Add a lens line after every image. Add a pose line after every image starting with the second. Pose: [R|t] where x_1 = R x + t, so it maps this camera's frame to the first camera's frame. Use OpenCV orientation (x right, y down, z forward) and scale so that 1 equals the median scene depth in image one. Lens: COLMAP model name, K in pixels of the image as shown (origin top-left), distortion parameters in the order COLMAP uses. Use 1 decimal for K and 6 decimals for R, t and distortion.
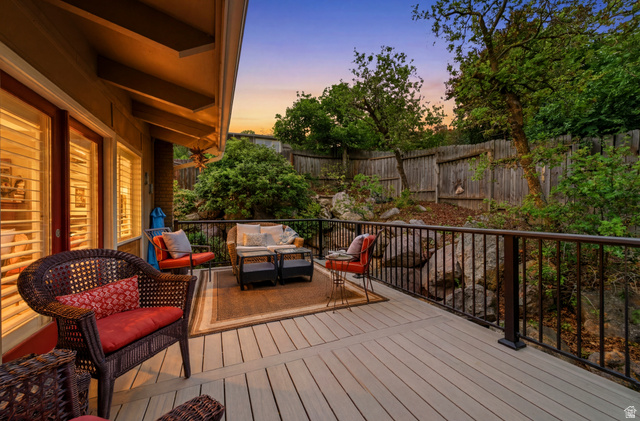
lens RADIAL K [[261.7, 0, 319.9], [0, 261.7, 210.9], [0, 0, 1]] dist [-0.001538, -0.000033]
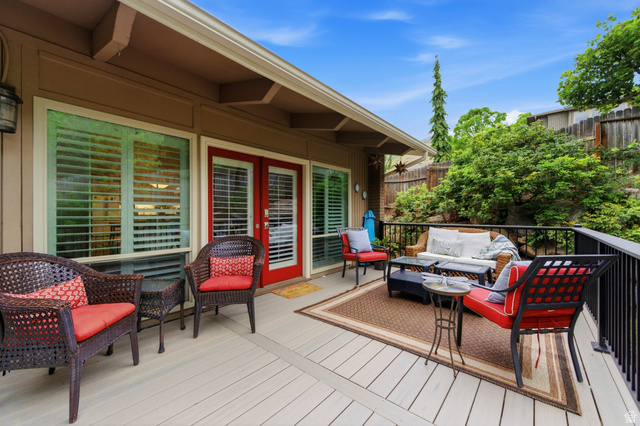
lens RADIAL K [[251.5, 0, 320.3], [0, 251.5, 213.3], [0, 0, 1]] dist [0.000934, 0.000034]
pose [[0.417680, 0.007070, -0.908567, 0.324604], [-0.000545, 0.999971, 0.007531, -0.007734], [0.908594, -0.002651, 0.417671, 0.280245]]
